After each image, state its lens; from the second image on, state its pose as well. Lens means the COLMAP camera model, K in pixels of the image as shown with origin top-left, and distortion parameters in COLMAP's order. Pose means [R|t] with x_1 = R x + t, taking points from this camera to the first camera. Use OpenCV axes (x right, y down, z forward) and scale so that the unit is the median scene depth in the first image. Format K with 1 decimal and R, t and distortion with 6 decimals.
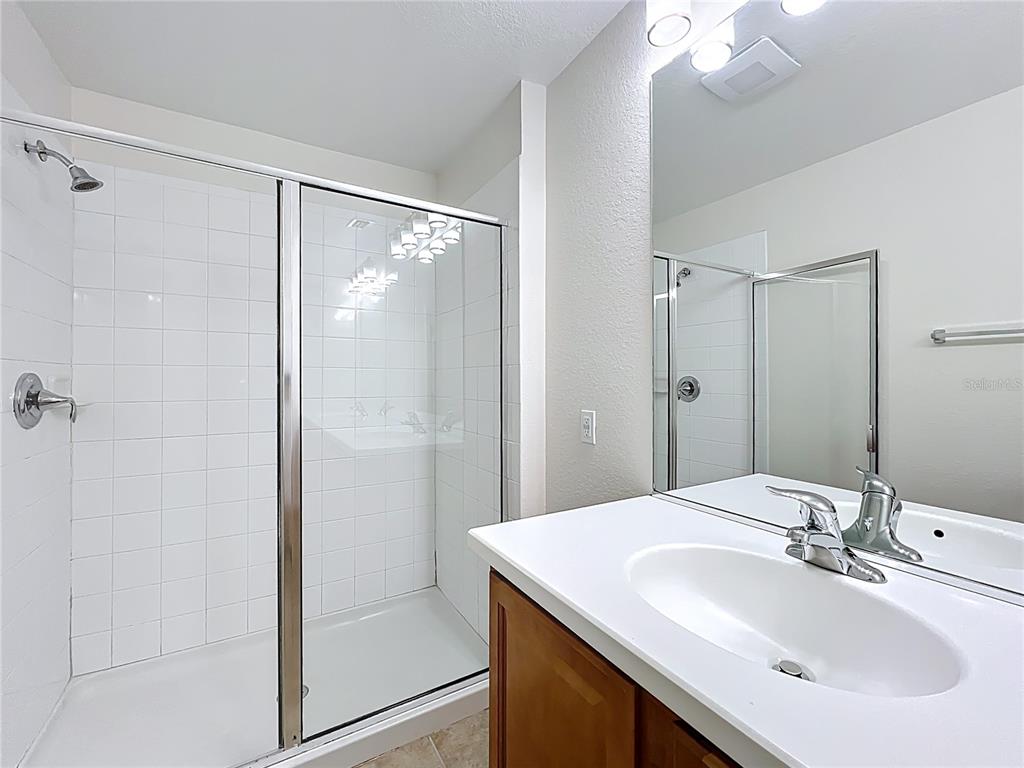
lens RADIAL K [[430.2, 0, 495.3], [0, 430.2, 380.7], [0, 0, 1]] dist [0.001805, 0.000170]
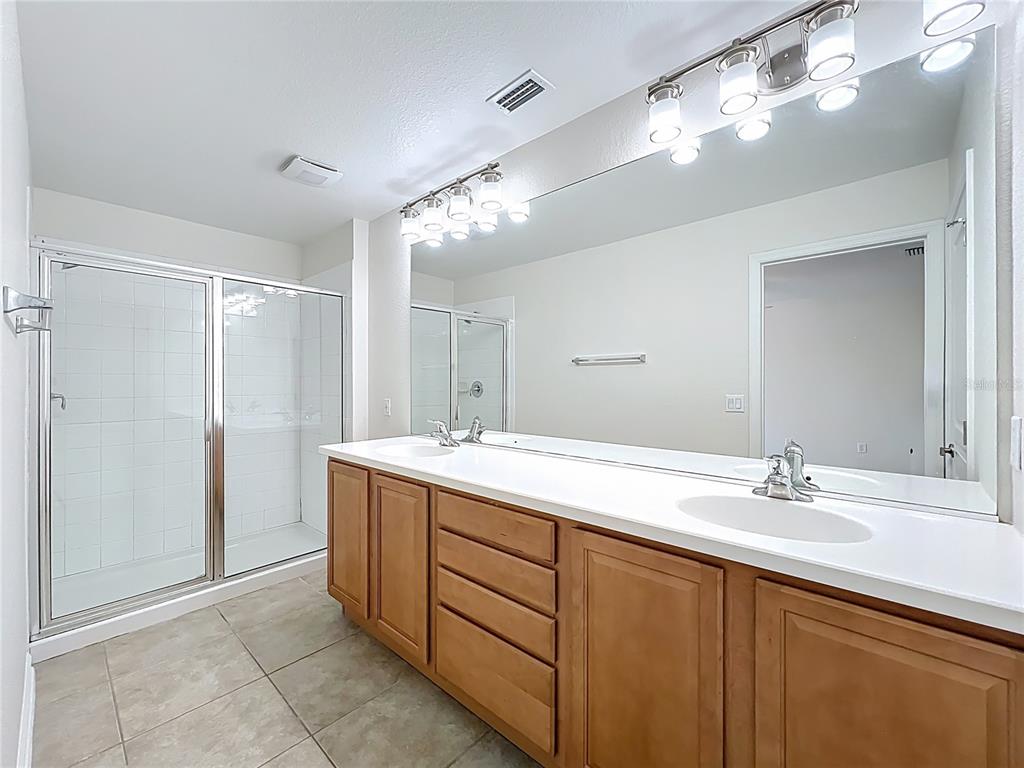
lens RADIAL K [[430.2, 0, 495.3], [0, 430.2, 380.7], [0, 0, 1]] dist [0.001805, 0.000170]
pose [[0.955505, -0.000270, 0.294974, 0.094674], [0.002395, 0.999974, -0.006843, 0.000660], [-0.294965, 0.007245, 0.955481, -0.887581]]
